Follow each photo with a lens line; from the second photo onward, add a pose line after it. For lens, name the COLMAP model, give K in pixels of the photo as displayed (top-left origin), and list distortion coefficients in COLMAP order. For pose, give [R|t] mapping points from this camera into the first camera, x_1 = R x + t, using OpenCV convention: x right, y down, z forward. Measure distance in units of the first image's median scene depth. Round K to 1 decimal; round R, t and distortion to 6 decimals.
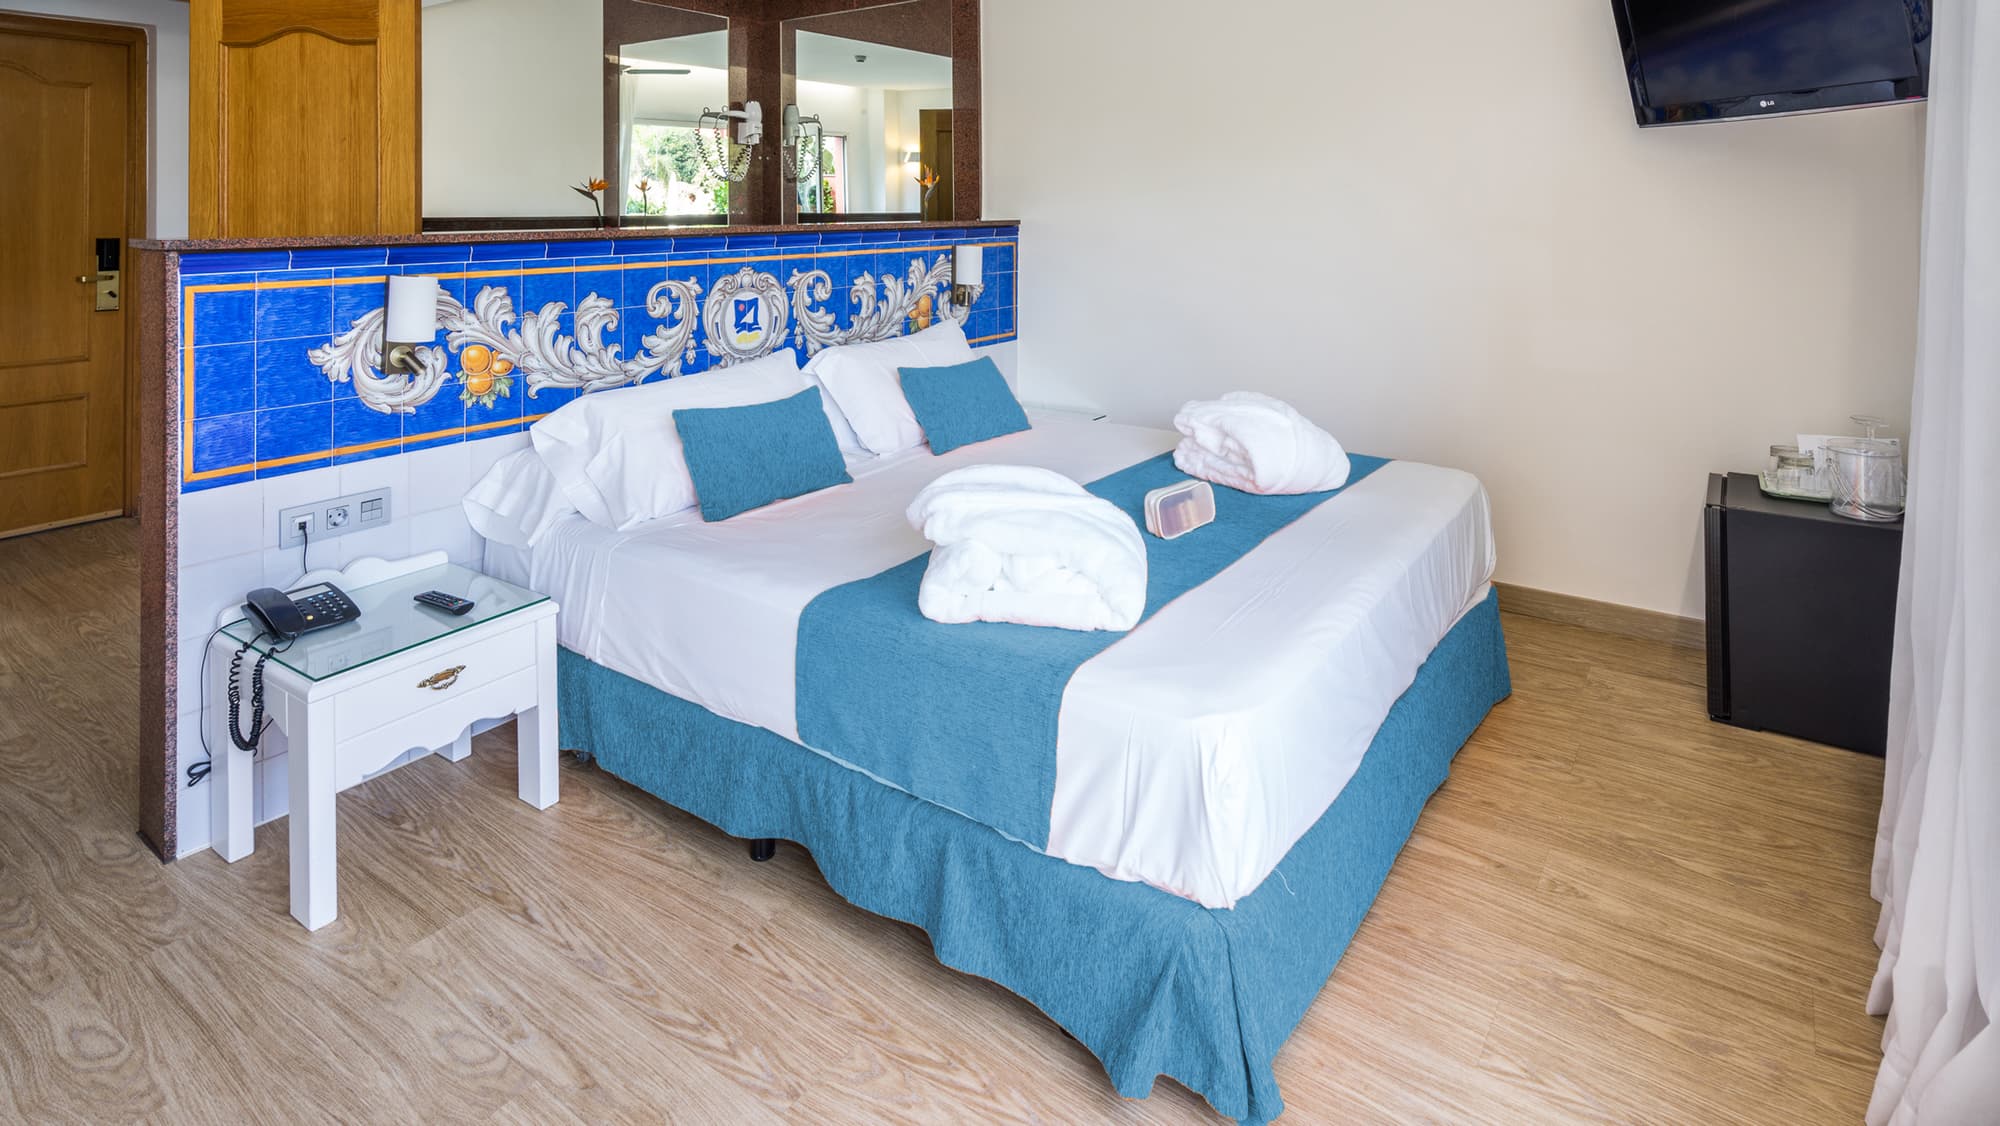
lens RADIAL K [[1031.9, 0, 1000.0], [0, 1031.9, 563.0], [0, 0, 1]] dist [-0.002884, -0.000529]
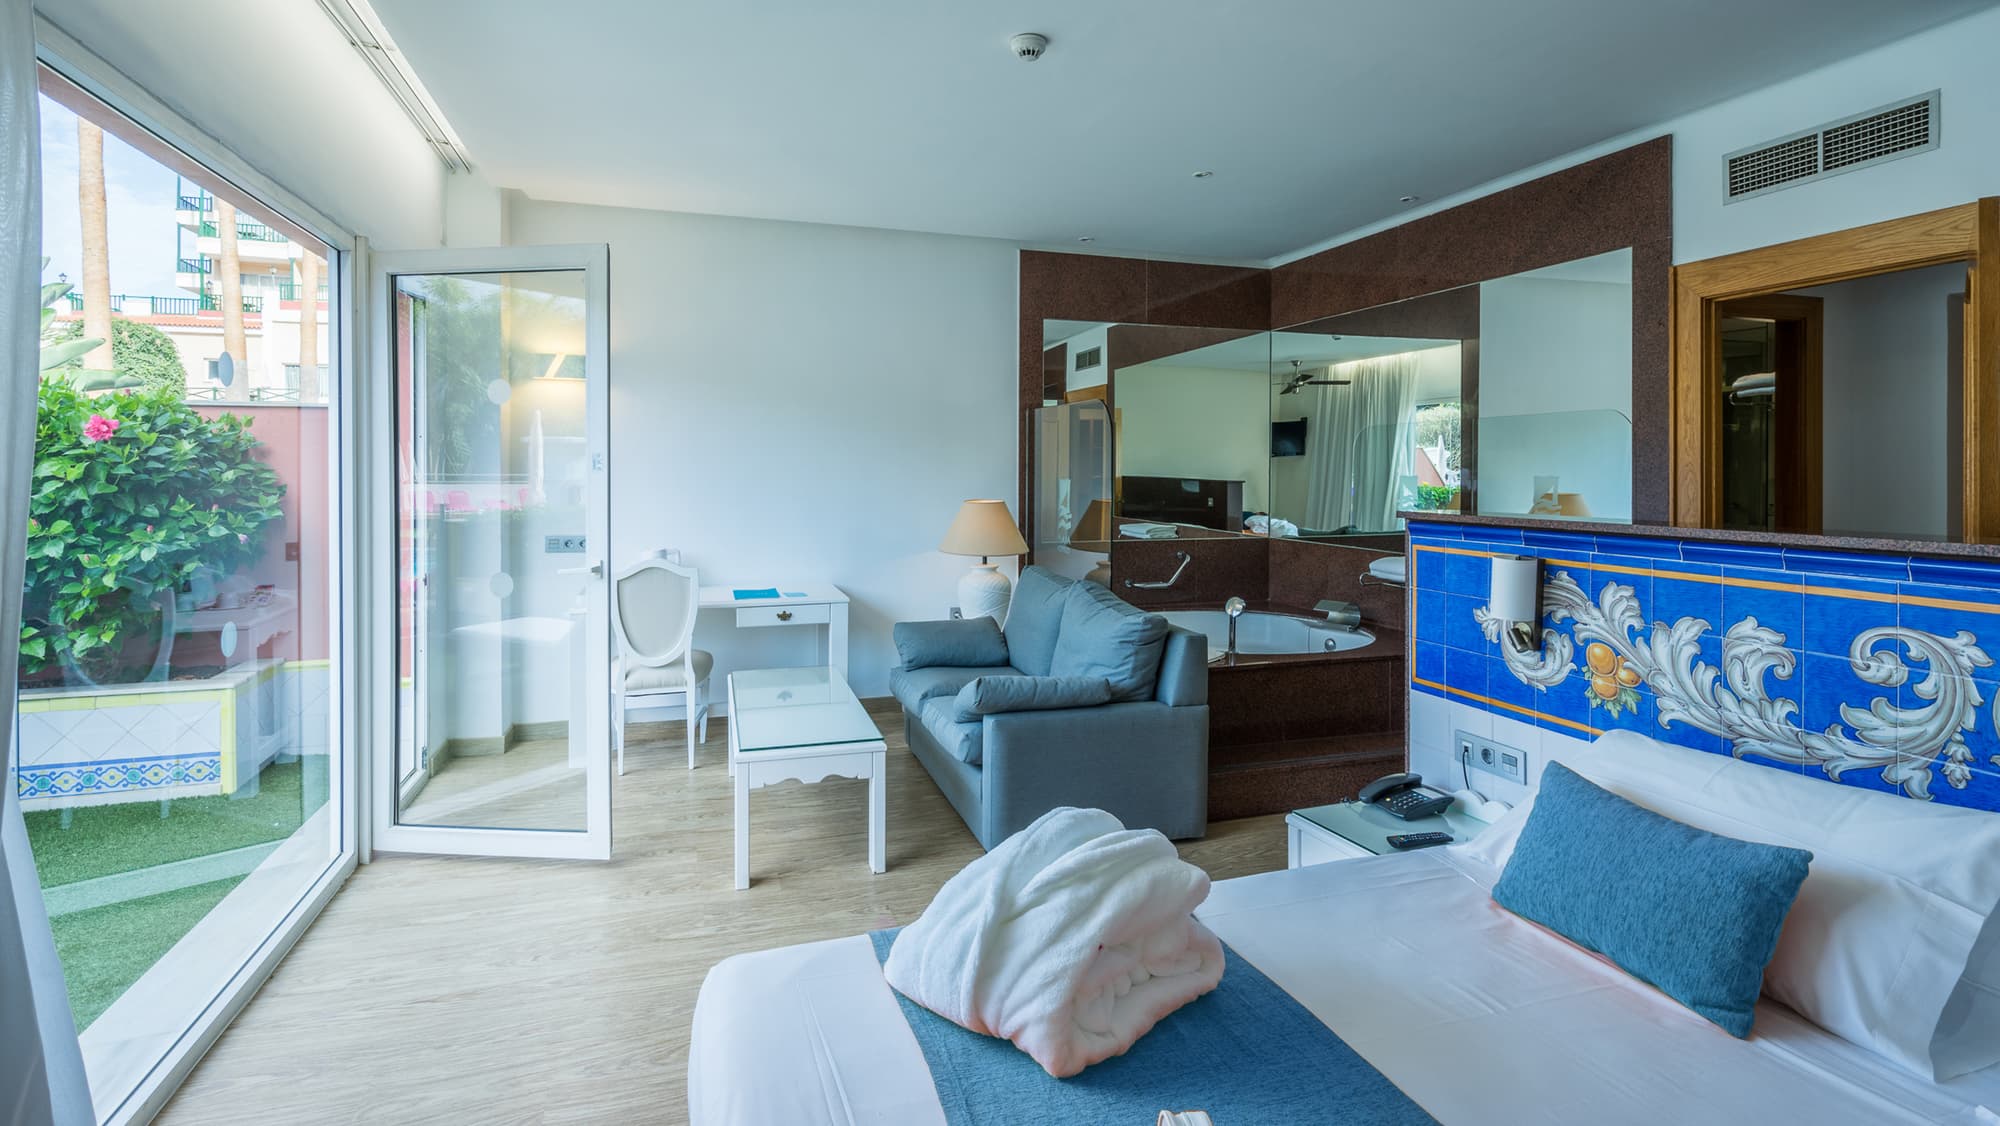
lens RADIAL K [[965.4, 0, 1000.0], [0, 965.4, 563.0], [0, 0, 1]] dist [-0.001480, -0.000518]
pose [[-0.580058, 0.125863, -0.804792, 0.407714], [-0.211445, 0.930860, 0.297979, -0.387161], [0.786653, 0.343014, -0.513340, 0.940800]]
